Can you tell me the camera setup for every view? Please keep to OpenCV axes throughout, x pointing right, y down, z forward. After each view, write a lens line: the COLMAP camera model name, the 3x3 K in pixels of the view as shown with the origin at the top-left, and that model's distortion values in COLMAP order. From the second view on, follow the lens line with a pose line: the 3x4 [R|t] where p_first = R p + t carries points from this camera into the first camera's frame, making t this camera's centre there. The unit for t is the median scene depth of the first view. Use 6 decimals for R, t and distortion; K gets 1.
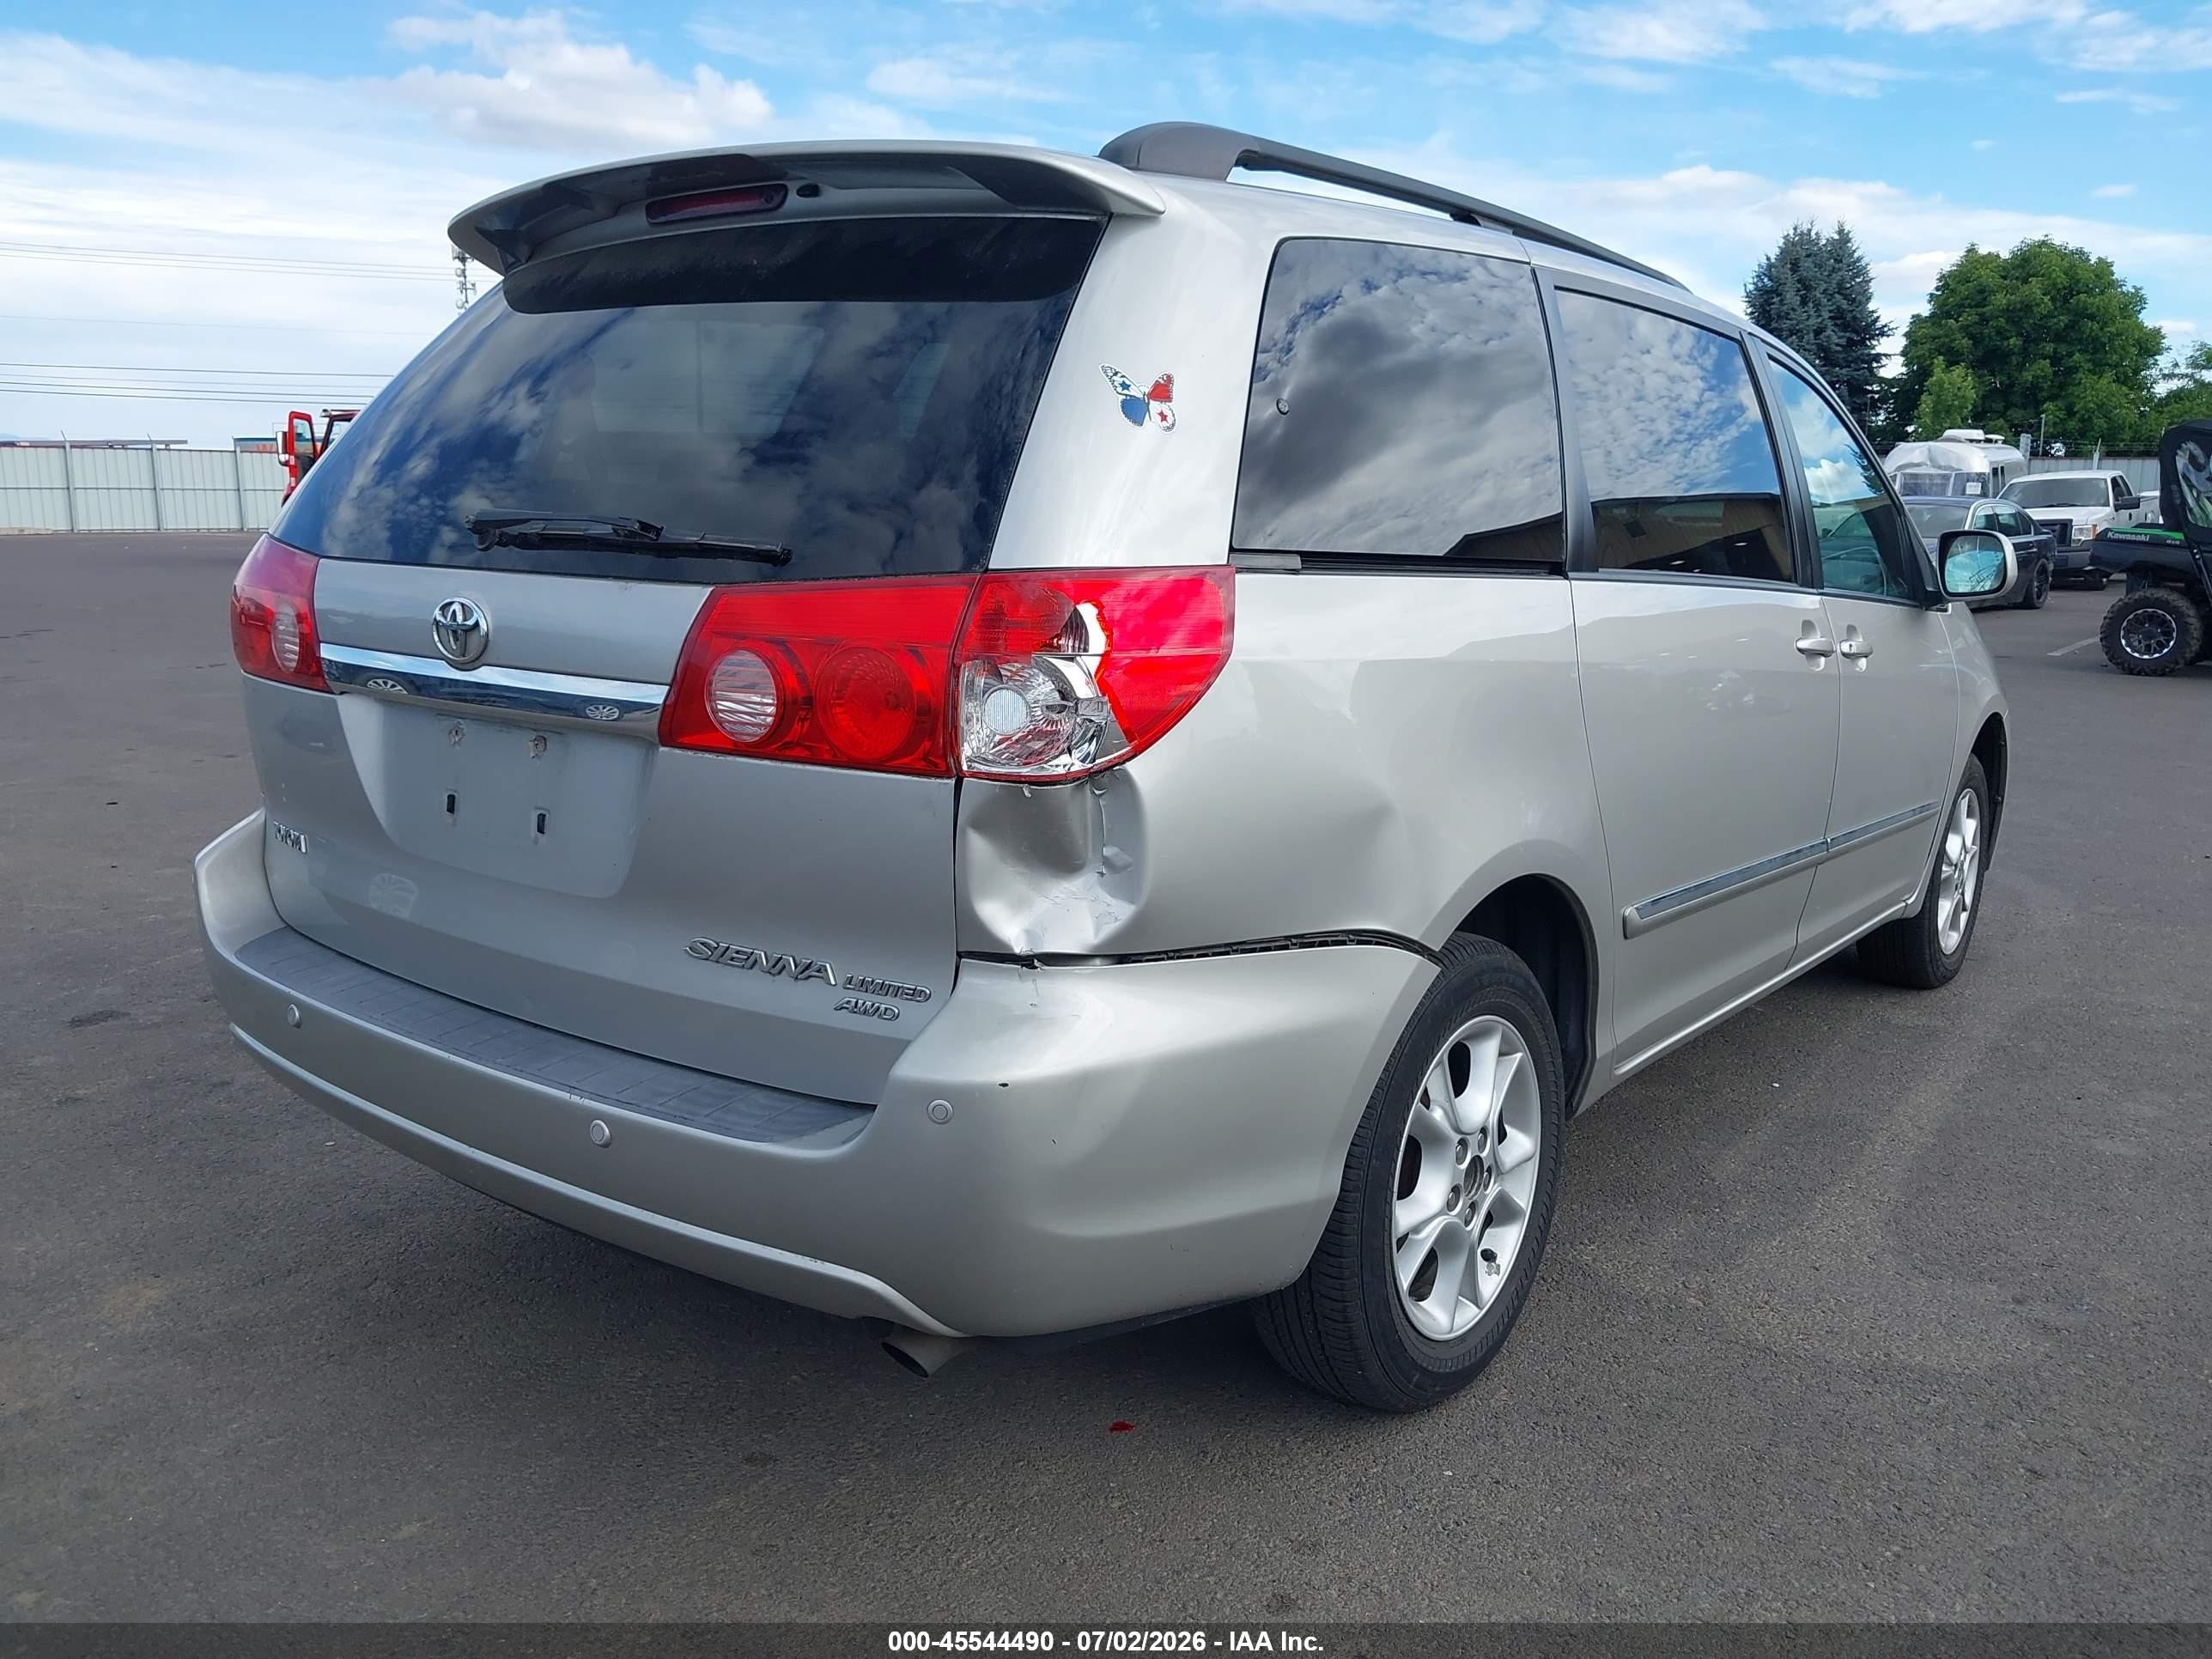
lens RADIAL K [[1721.6, 0, 1150.5], [0, 1721.6, 821.7], [0, 0, 1]] dist [0.114517, -0.153490]
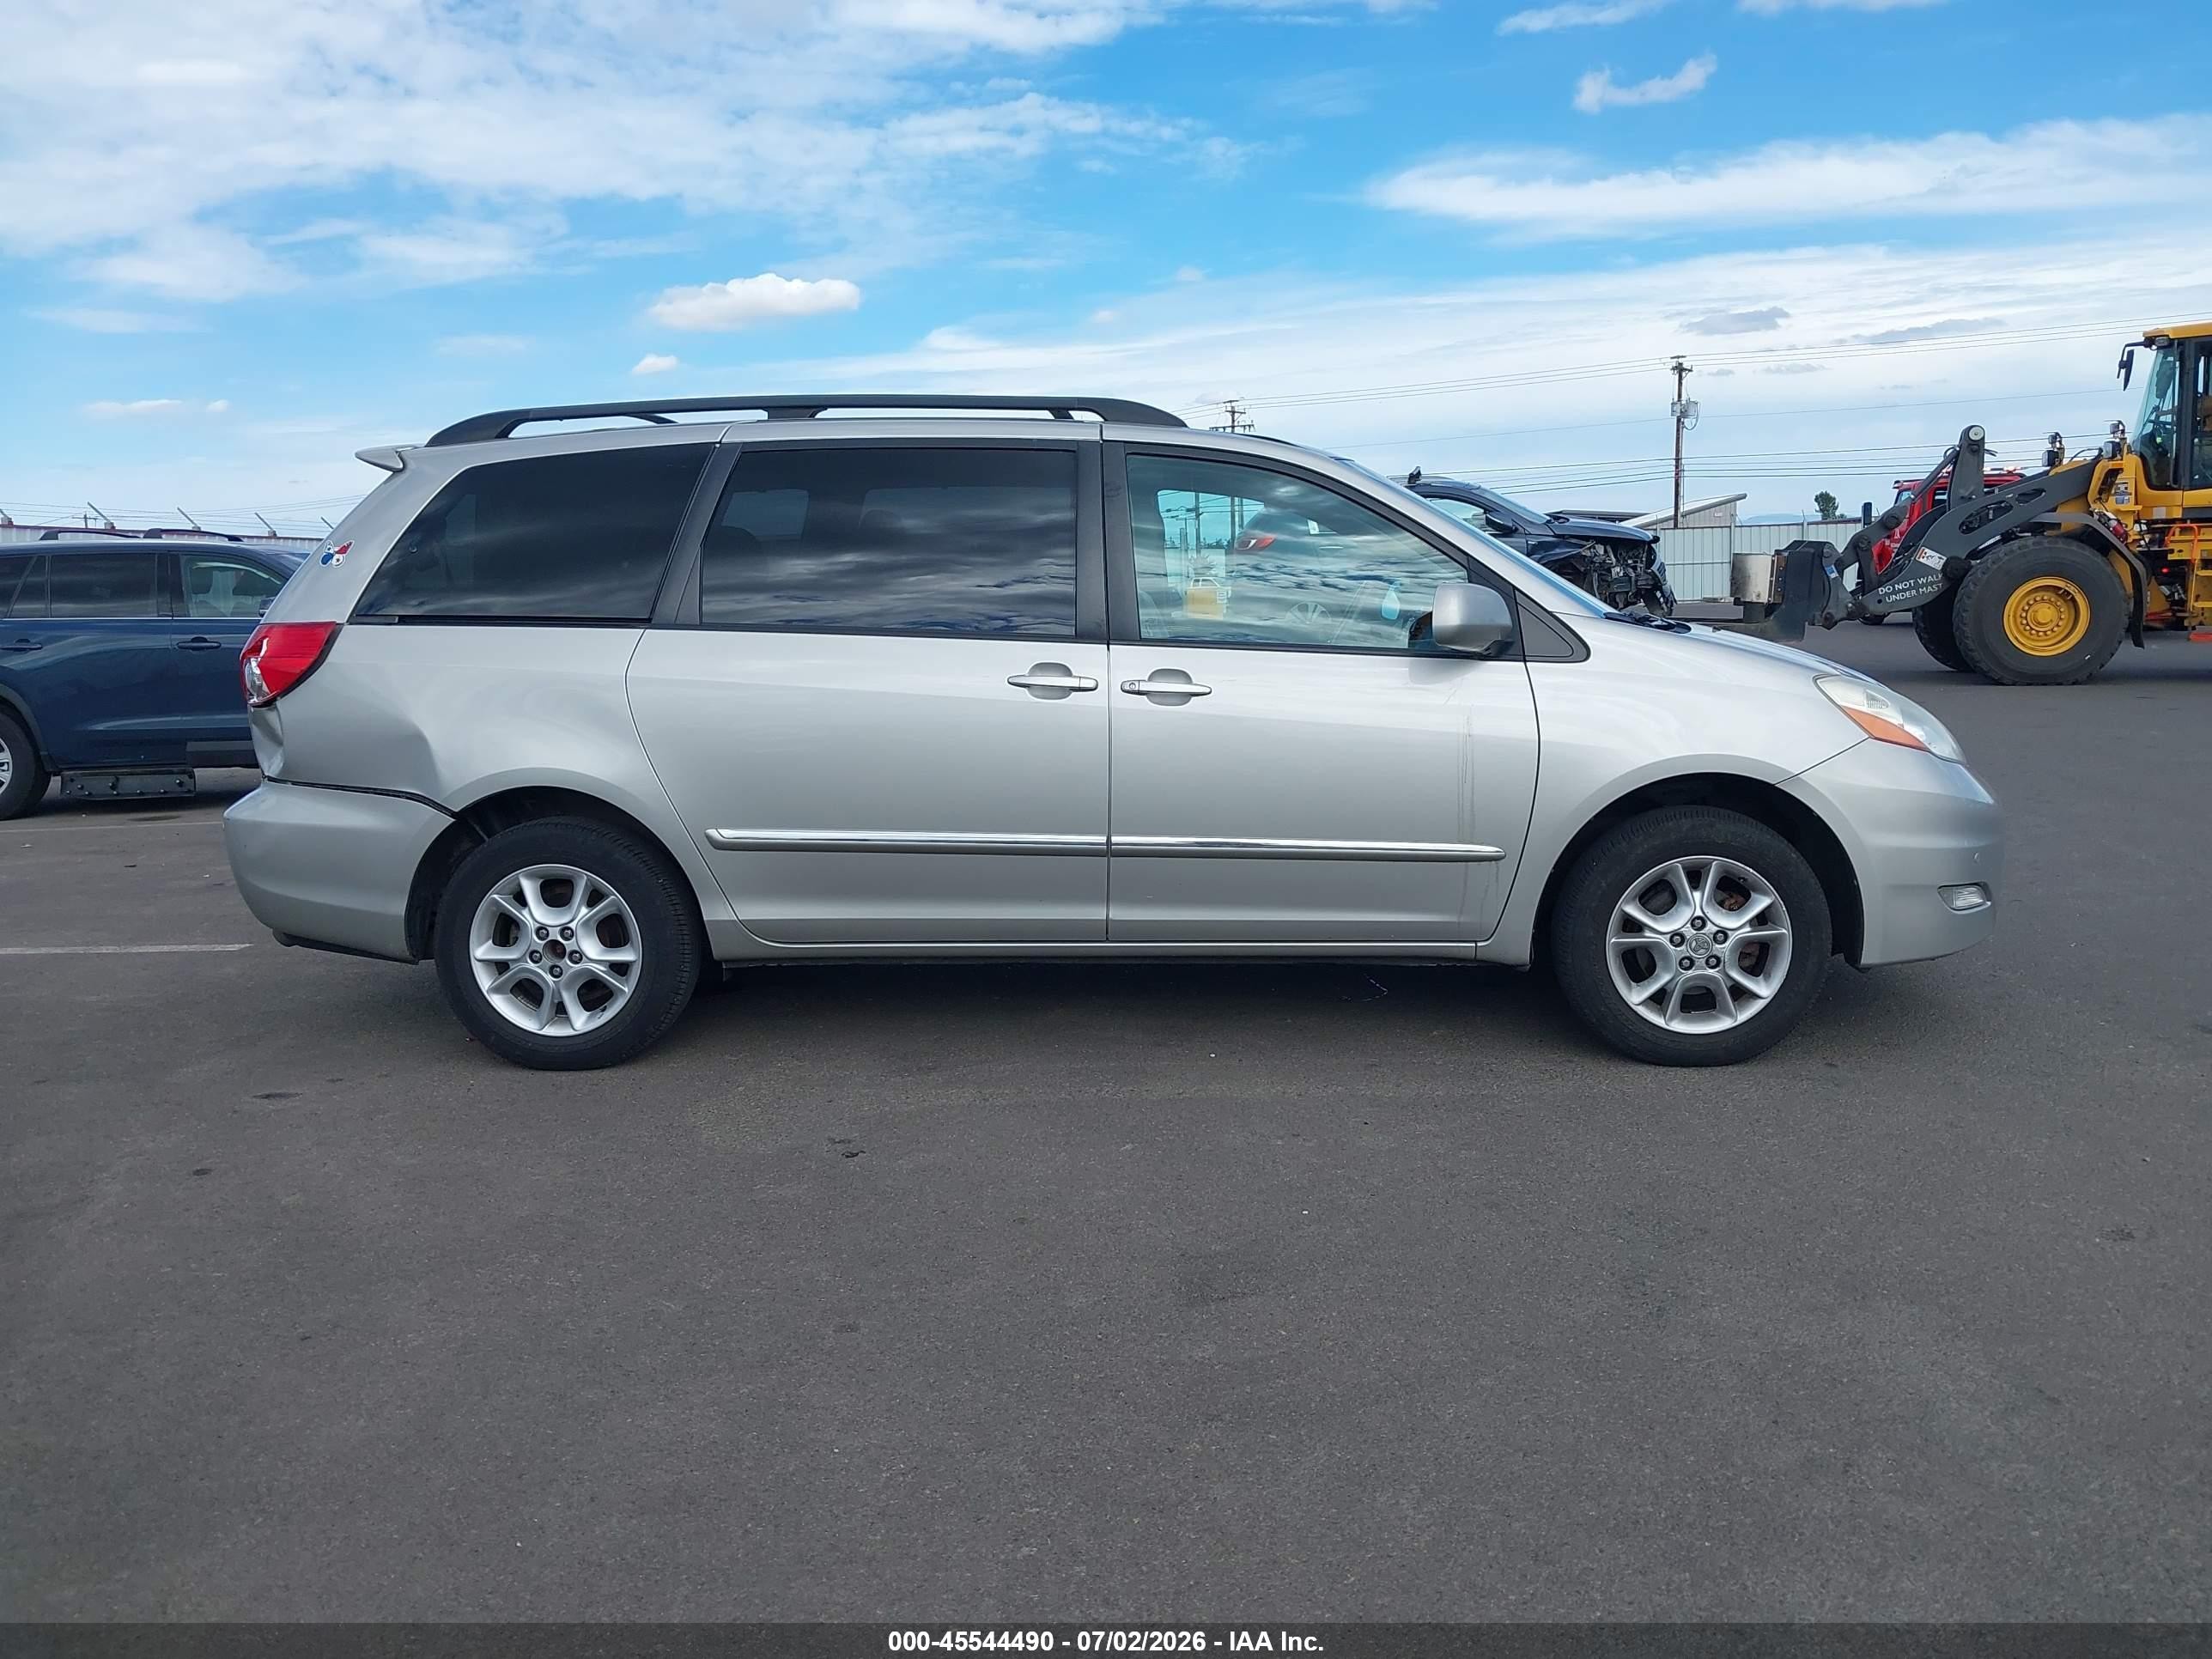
lens RADIAL K [[1734.8, 0, 1219.0], [0, 1734.8, 828.6], [0, 0, 1]] dist [0.076933, -0.254172]
pose [[0.584191, 0.089649, -0.806650, 2.588927], [-0.114537, 0.993041, 0.027414, -0.070219], [0.803494, 0.076376, 0.590393, 0.575080]]
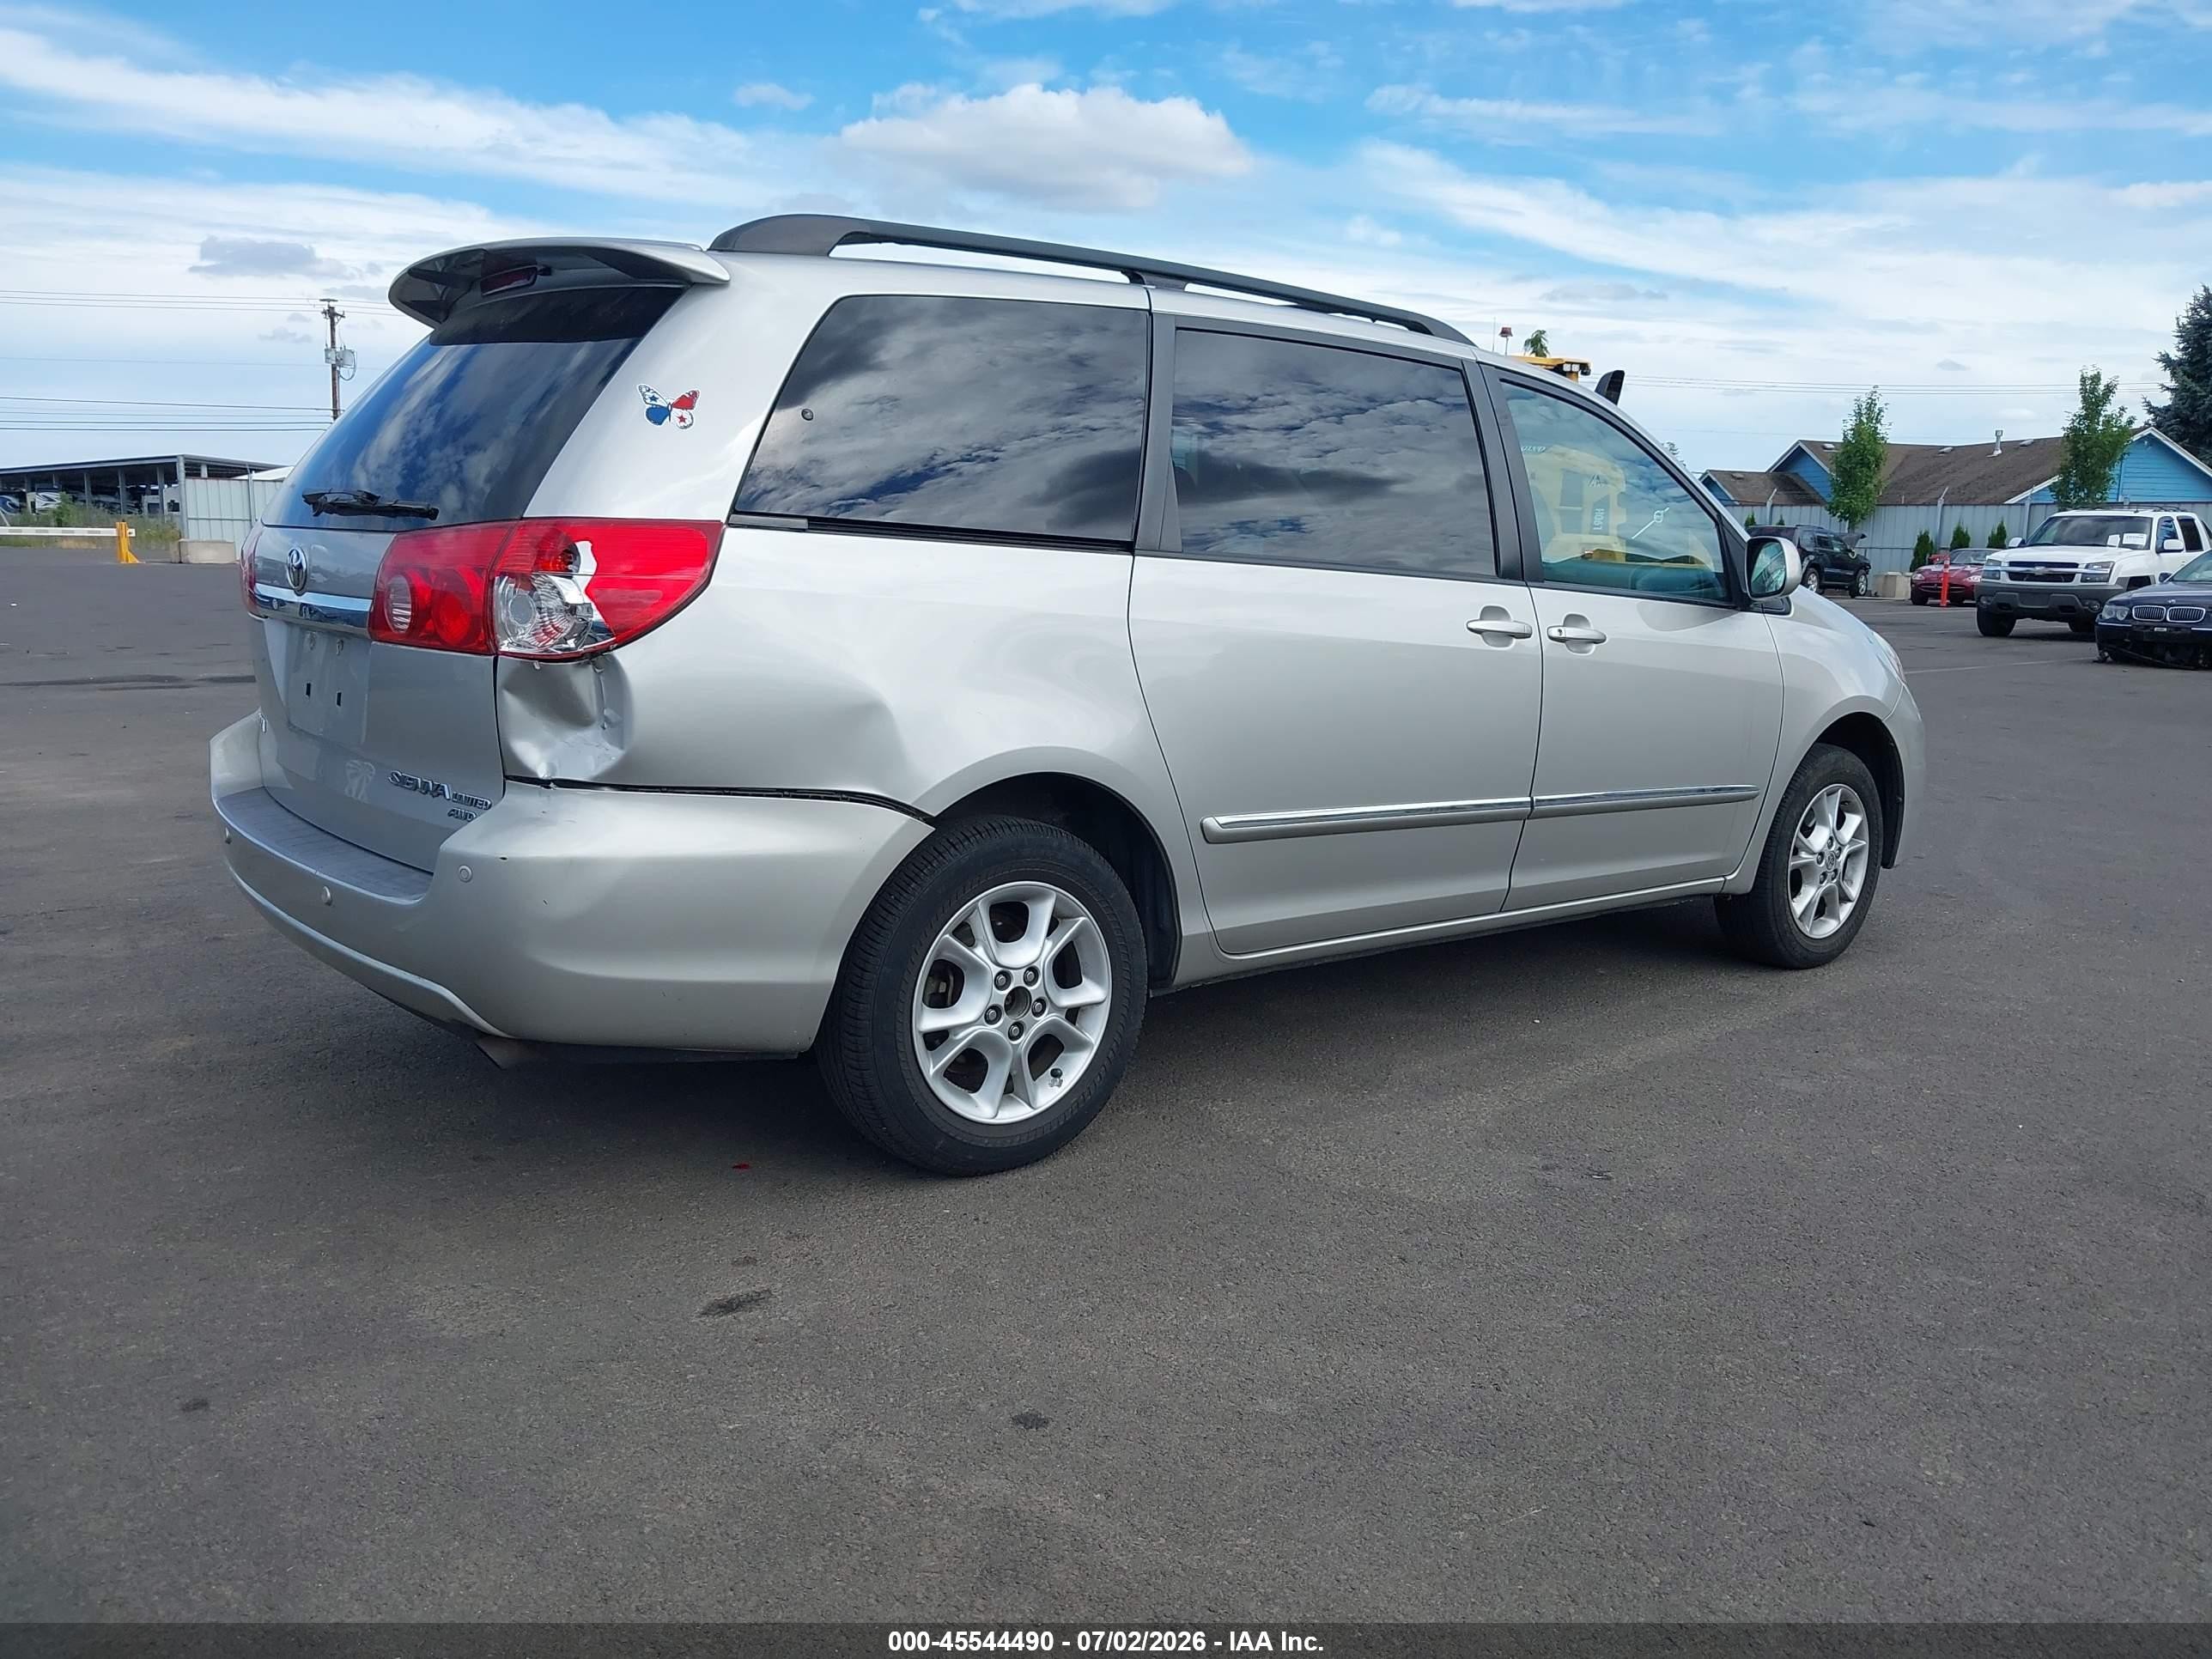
lens RADIAL K [[1697.4, 0, 1146.1], [0, 1697.4, 829.0], [0, 0, 1]] dist [0.083390, -0.113930]
pose [[0.974629, 0.042950, -0.219669, 0.694118], [-0.046976, 0.998810, -0.013137, 0.105817], [0.218843, 0.023123, 0.975486, -0.295871]]
